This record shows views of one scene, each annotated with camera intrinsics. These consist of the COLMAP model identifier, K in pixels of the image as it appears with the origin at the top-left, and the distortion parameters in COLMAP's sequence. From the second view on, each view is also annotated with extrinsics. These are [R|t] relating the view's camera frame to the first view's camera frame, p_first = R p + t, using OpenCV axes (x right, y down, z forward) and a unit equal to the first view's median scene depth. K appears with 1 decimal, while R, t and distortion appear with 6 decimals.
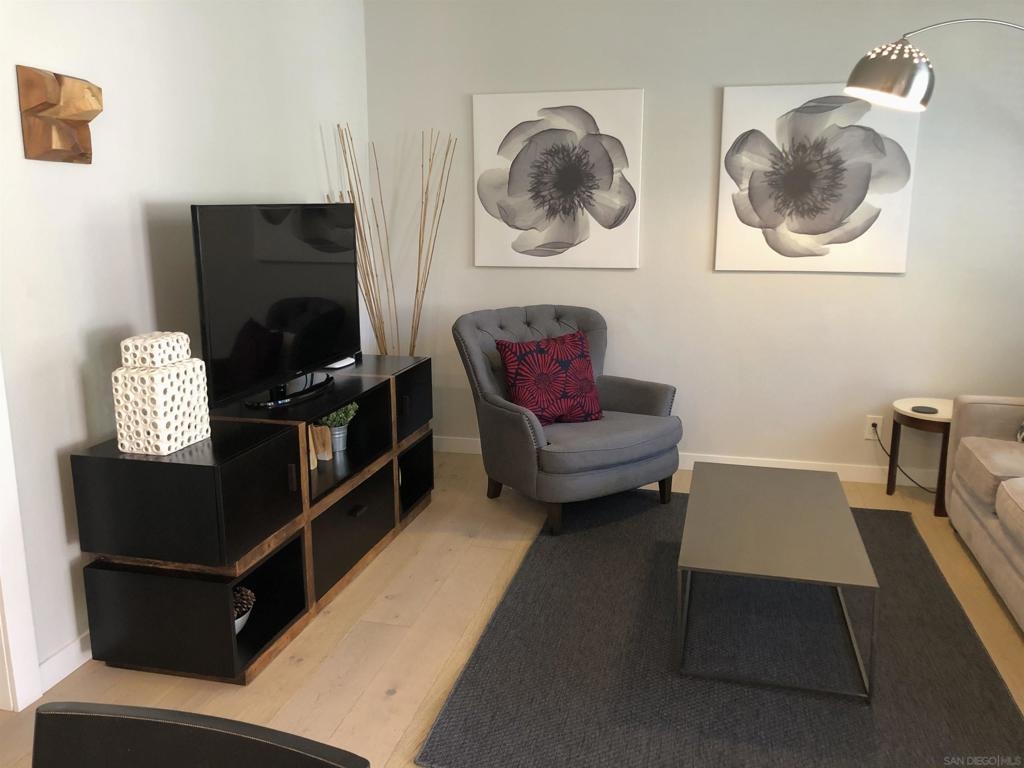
lens RADIAL K [[845.2, 0, 511.8], [0, 845.2, 383.4], [0, 0, 1]] dist [0.045231, -0.035443]
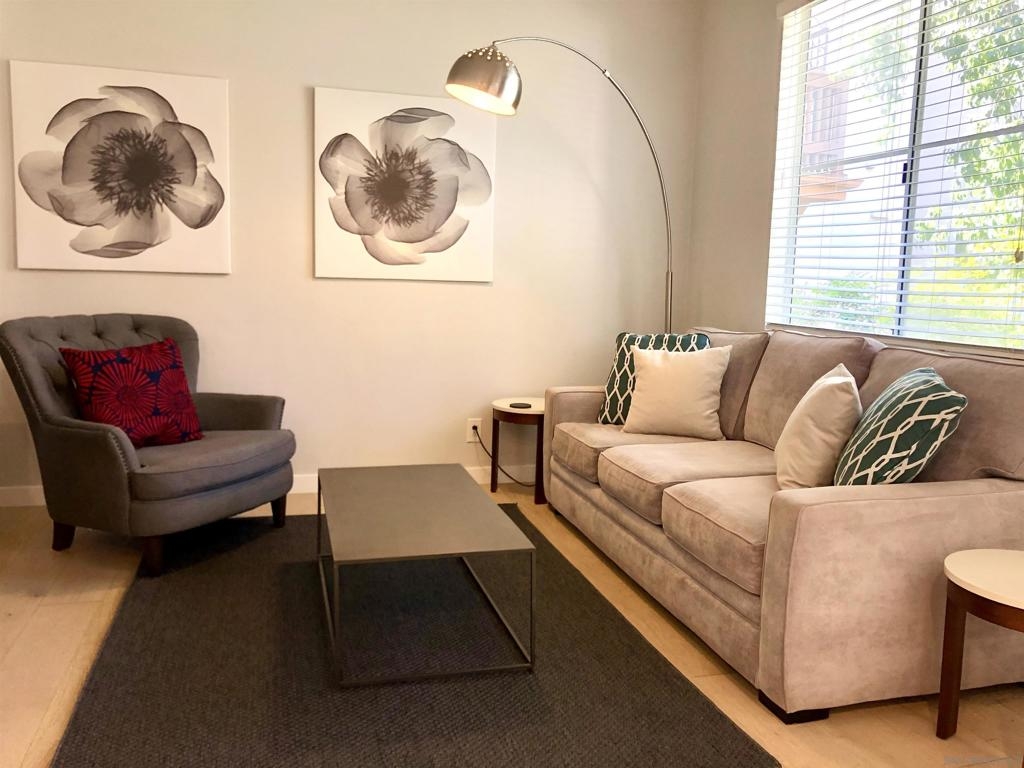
lens RADIAL K [[845.2, 0, 509.1], [0, 845.2, 378.4], [0, 0, 1]] dist [0.045231, -0.035443]
pose [[0.870307, -0.036311, 0.491168, -0.046619], [0.077317, 0.994986, -0.063440, 0.061546], [-0.486402, 0.093188, 0.868751, 0.081064]]
